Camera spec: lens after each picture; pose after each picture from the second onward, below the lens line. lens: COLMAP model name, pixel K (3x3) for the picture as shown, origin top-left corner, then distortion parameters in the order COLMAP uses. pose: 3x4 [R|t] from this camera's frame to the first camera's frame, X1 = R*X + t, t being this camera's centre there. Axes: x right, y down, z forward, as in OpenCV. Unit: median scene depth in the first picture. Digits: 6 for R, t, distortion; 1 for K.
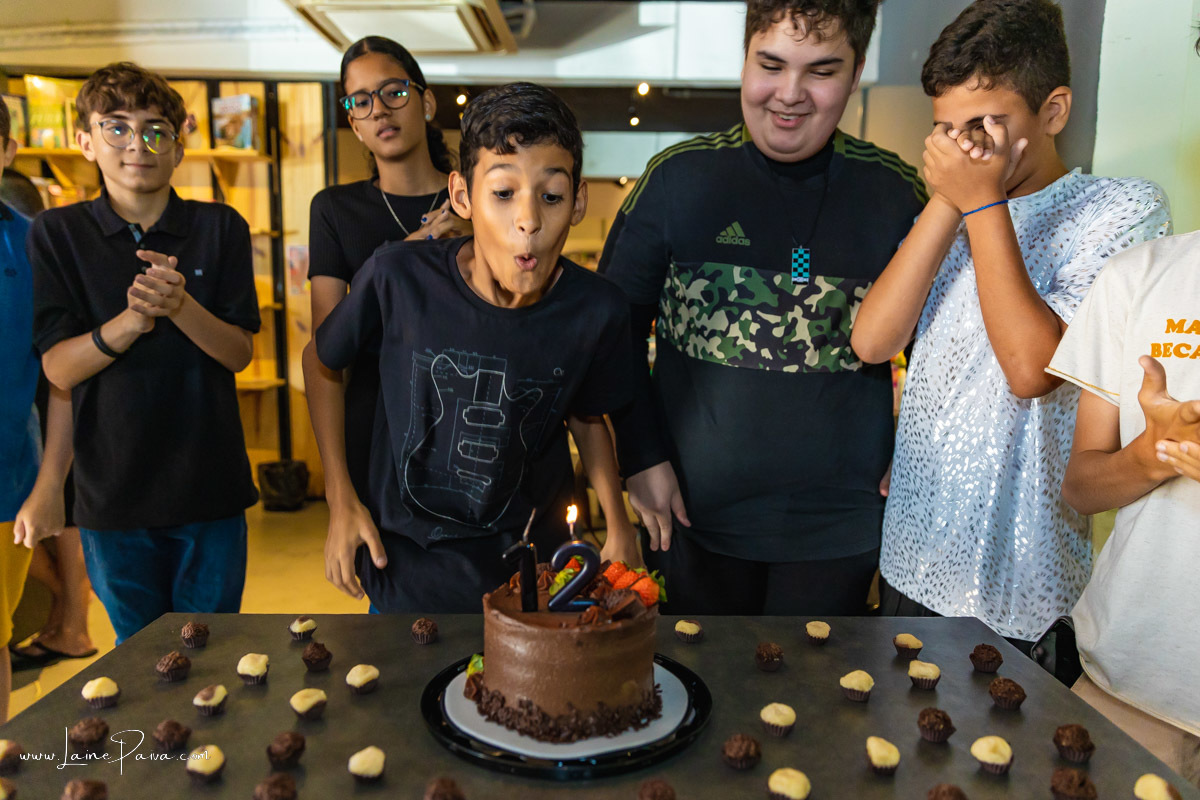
lens RADIAL K [[938.9, 0, 614.8], [0, 938.9, 403.3], [0, 0, 1]] dist [0.005291, -0.005813]
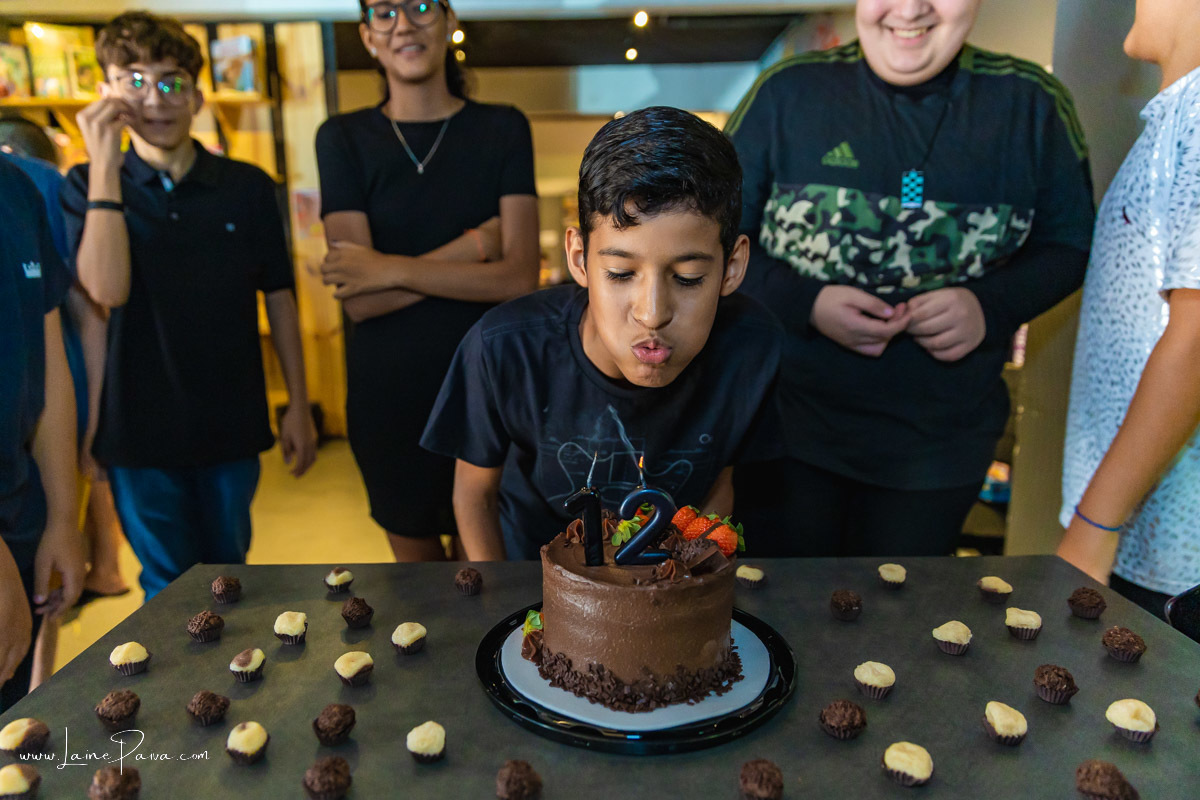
lens RADIAL K [[911.8, 0, 589.2], [0, 911.8, 405.5], [0, 0, 1]] dist [0.001763, 0.003554]
pose [[0.999349, -0.021306, -0.029130, -0.066389], [0.023363, 0.997116, 0.072206, 0.006553], [0.027508, -0.072840, 0.996964, 0.141387]]
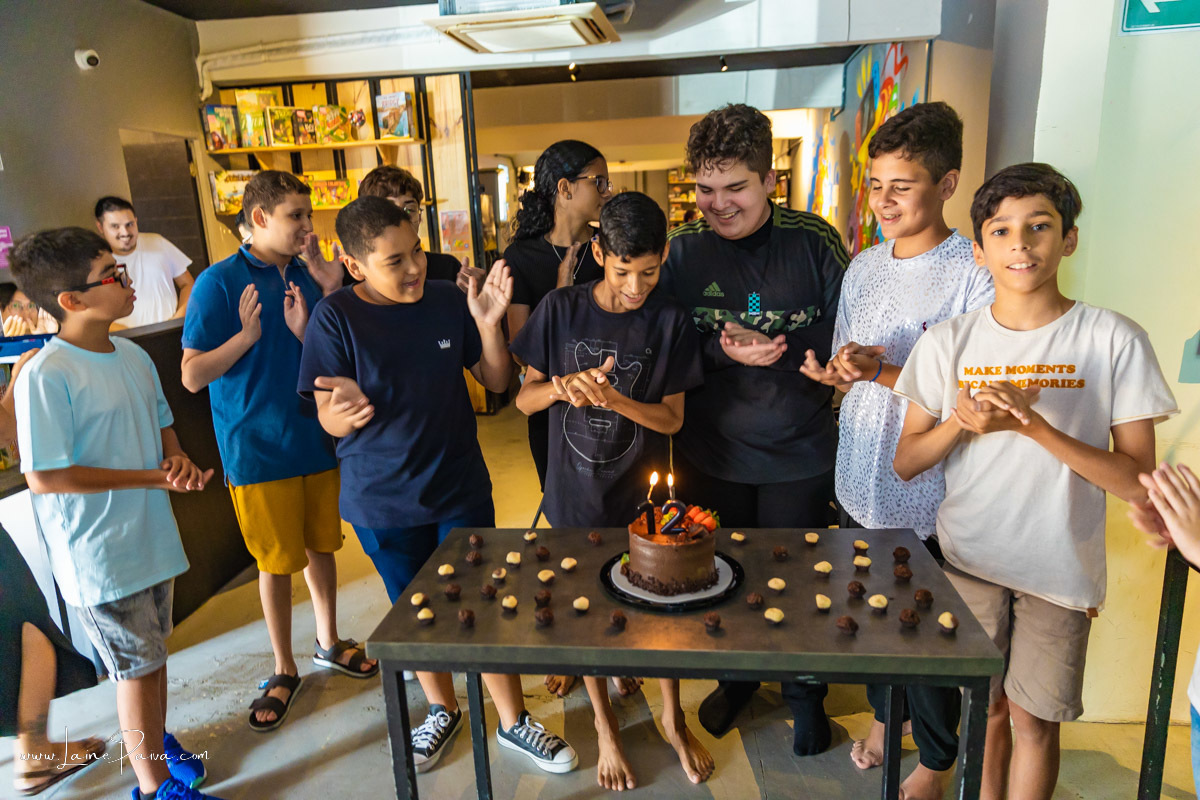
lens RADIAL K [[832.0, 0, 600.0], [0, 832.0, 400.0], [0, 0, 1]] dist [-0.000394, 0.000410]
pose [[0.989994, -0.024531, -0.138960, 0.055574], [0.038863, 0.994089, 0.101378, -0.251669], [0.135651, -0.105764, 0.985095, -0.754003]]
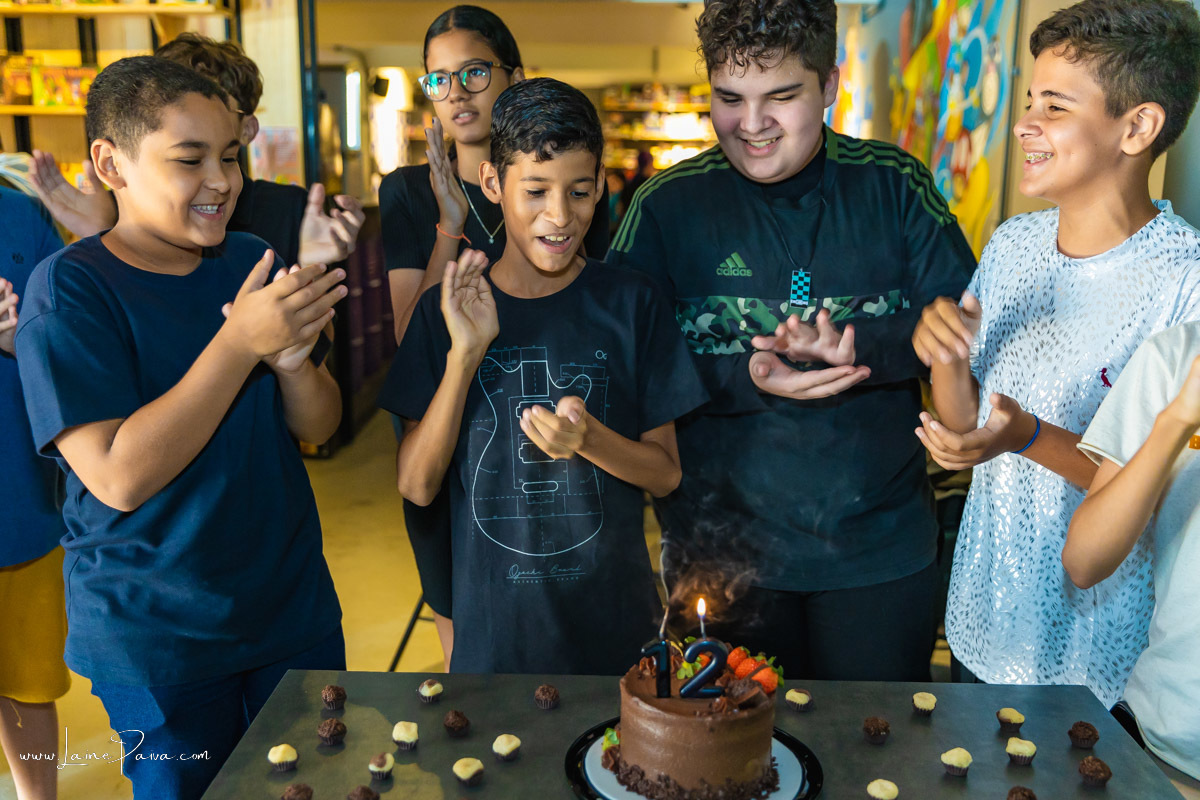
lens RADIAL K [[1293.1, 0, 606.4], [0, 1293.1, 427.1], [0, 0, 1]] dist [0.003285, -0.002347]
pose [[0.998751, 0.005545, -0.049655, -0.083129], [-0.000907, 0.995671, 0.092947, -0.245639], [0.049955, -0.092786, 0.994432, -0.521479]]
